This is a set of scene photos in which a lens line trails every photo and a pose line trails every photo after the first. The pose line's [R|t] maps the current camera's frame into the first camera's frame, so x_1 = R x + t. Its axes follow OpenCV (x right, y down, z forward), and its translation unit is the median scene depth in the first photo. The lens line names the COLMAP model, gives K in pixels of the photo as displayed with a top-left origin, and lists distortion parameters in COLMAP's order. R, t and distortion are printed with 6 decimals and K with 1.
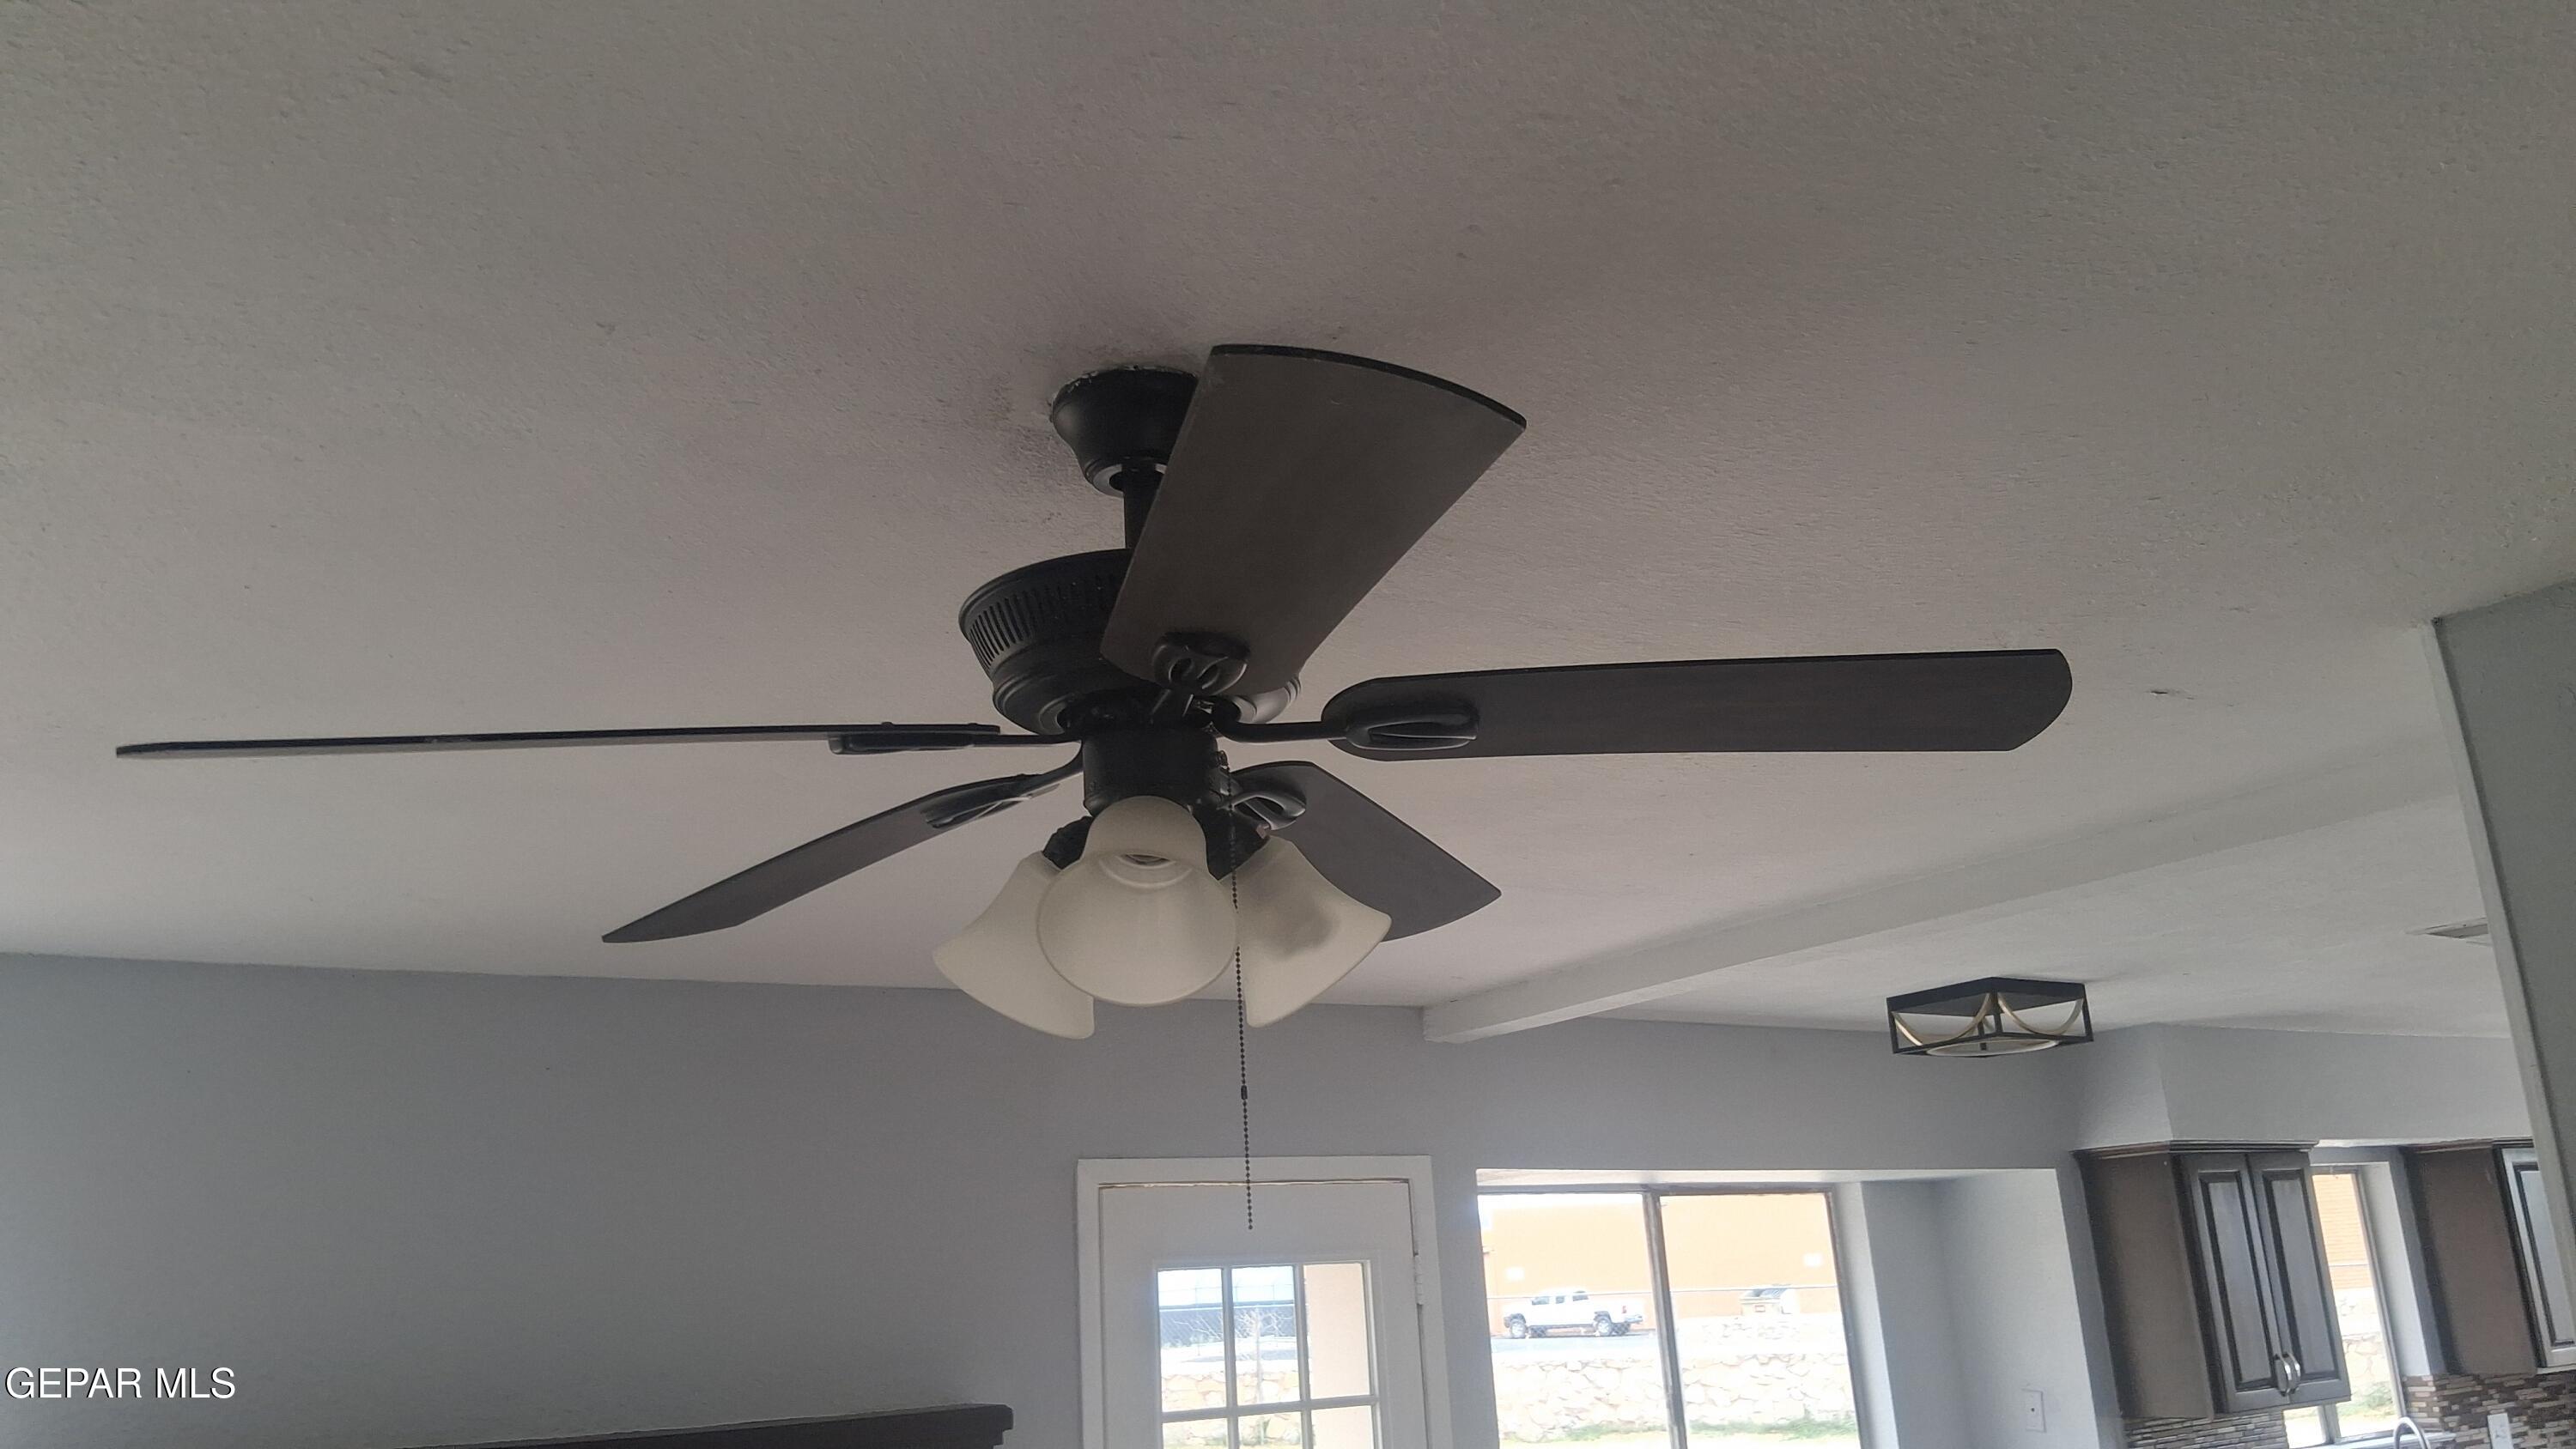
lens RADIAL K [[1951.0, 0, 1271.4], [0, 1951.0, 801.1], [0, 0, 1]] dist [0.015753, -0.035580]
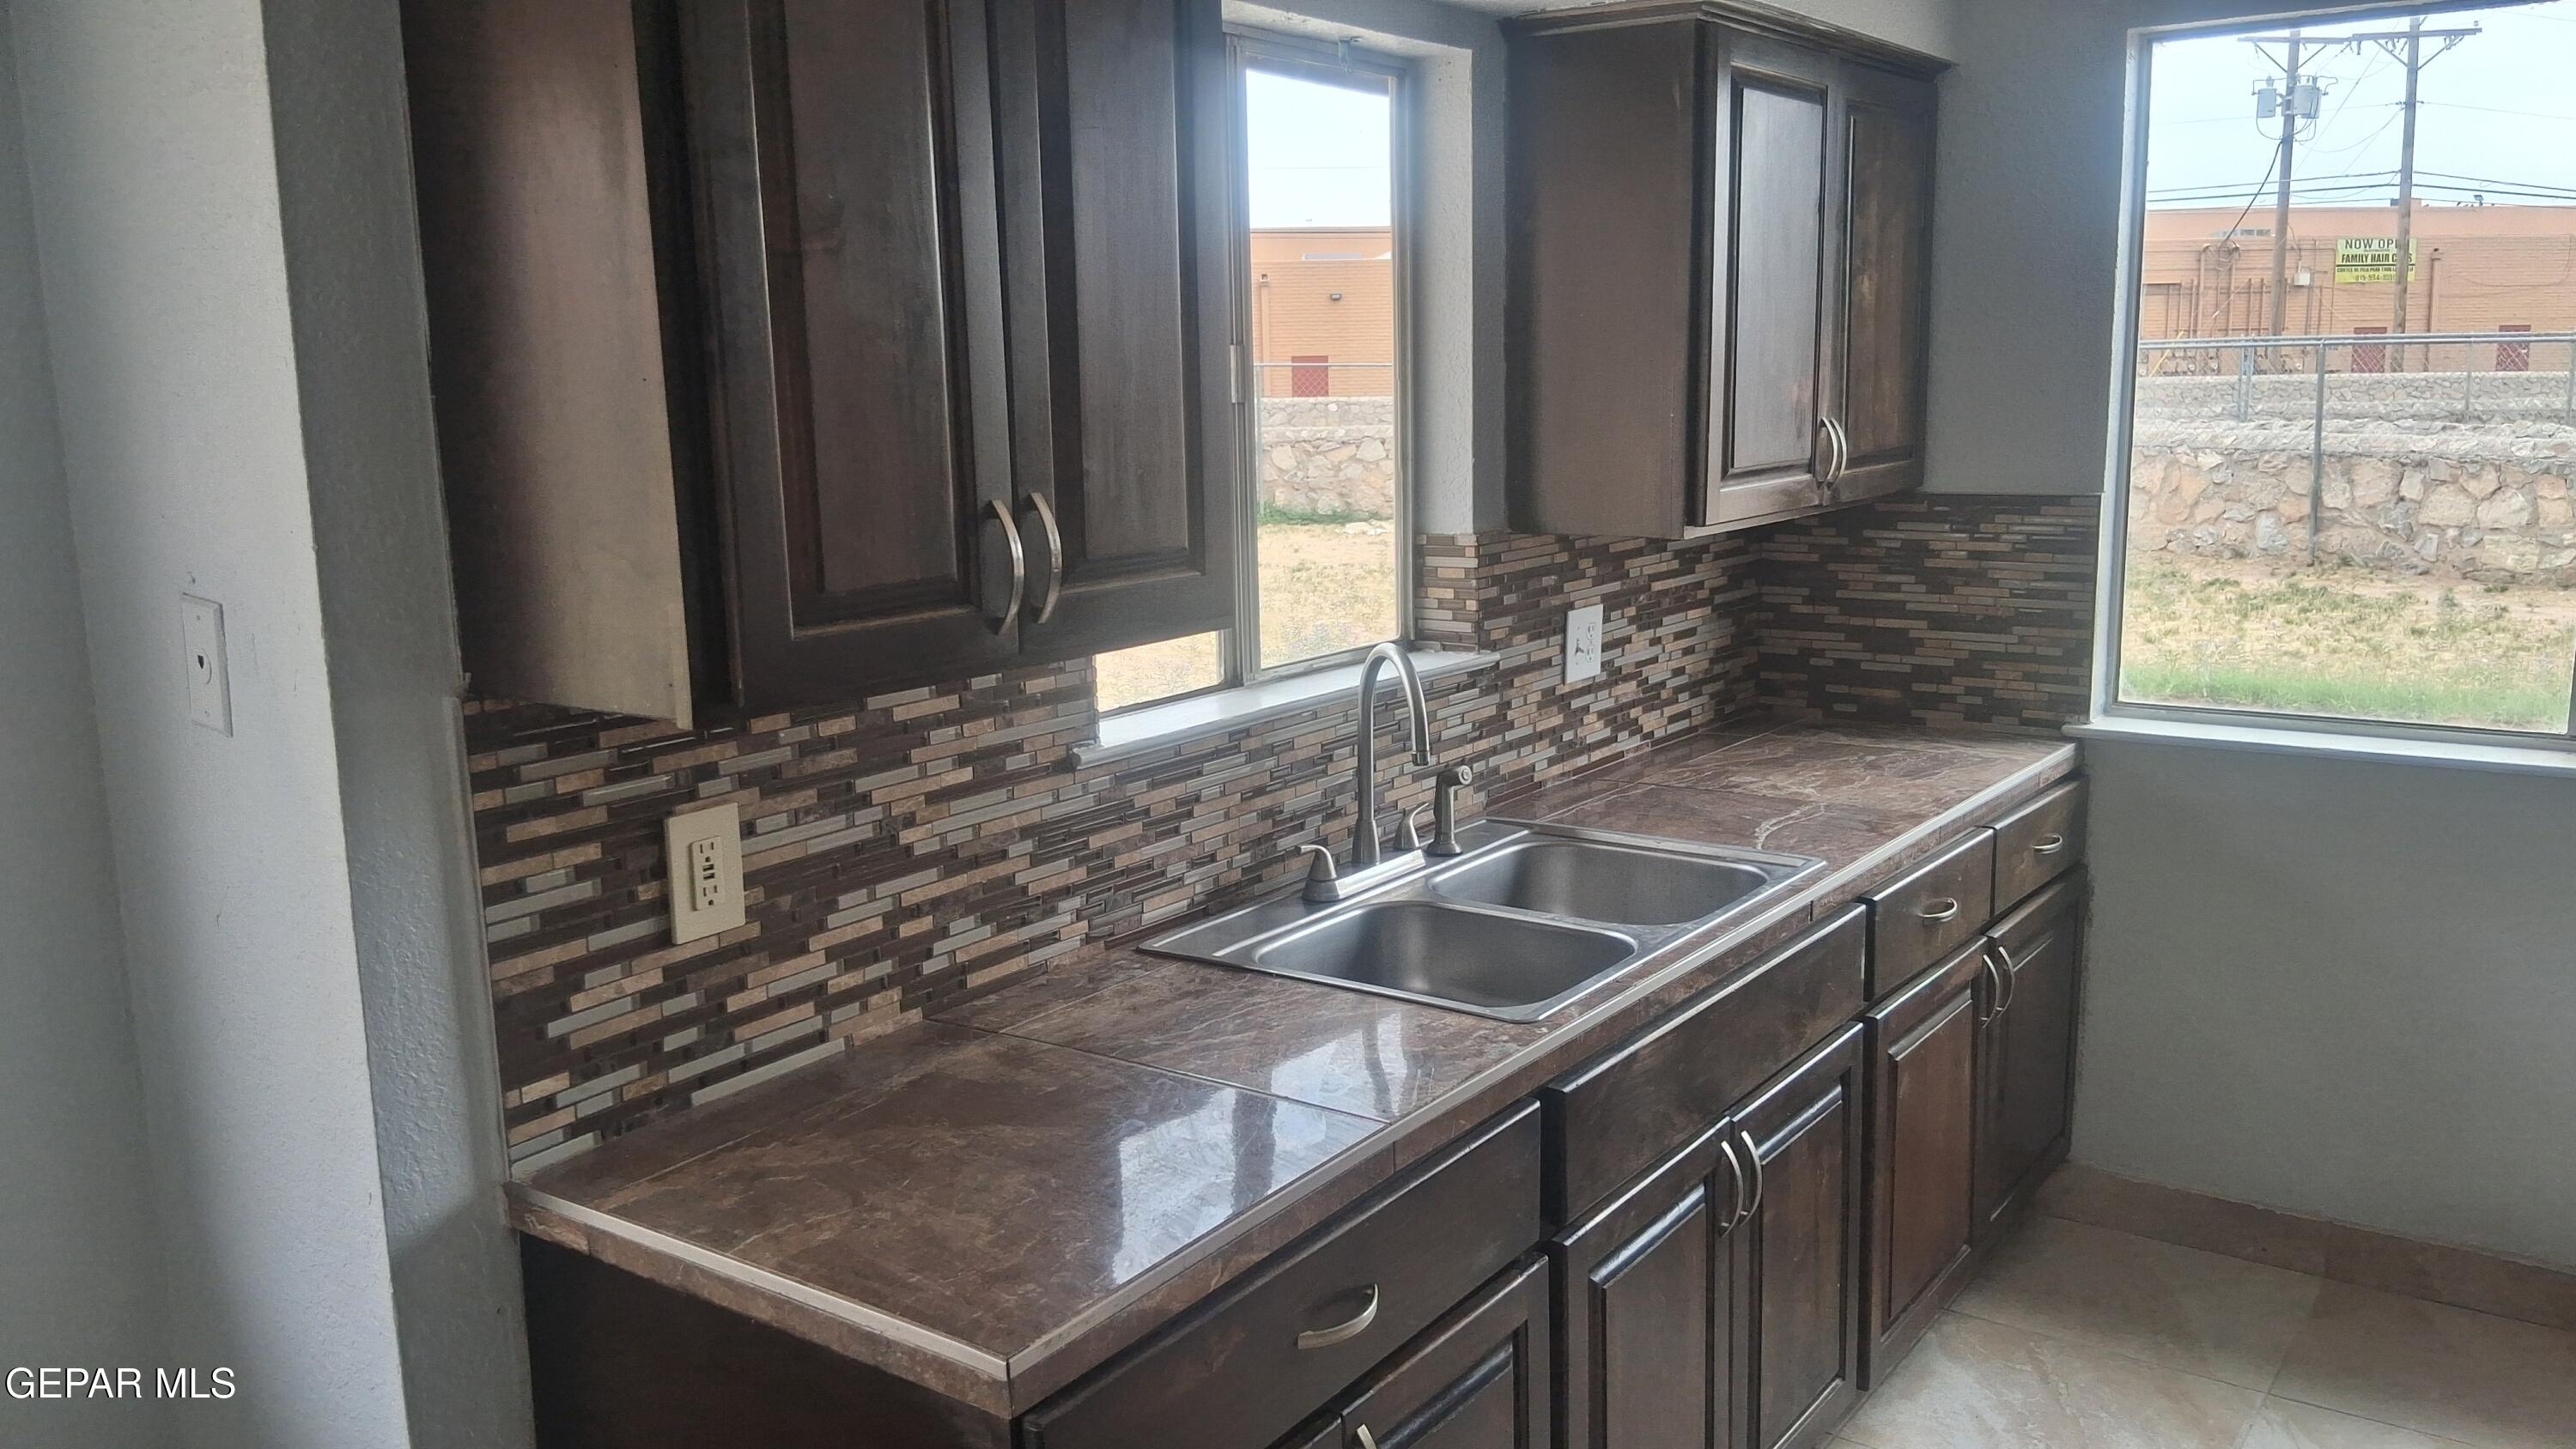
lens RADIAL K [[1954.4, 0, 1288.0], [0, 1954.4, 724.5], [0, 0, 1]] dist [0.096991, -0.191520]
pose [[0.924140, -0.030445, 0.380838, 0.373324], [-0.126833, 0.915840, 0.380987, 0.164113], [-0.360386, -0.400388, 0.842503, 0.603767]]
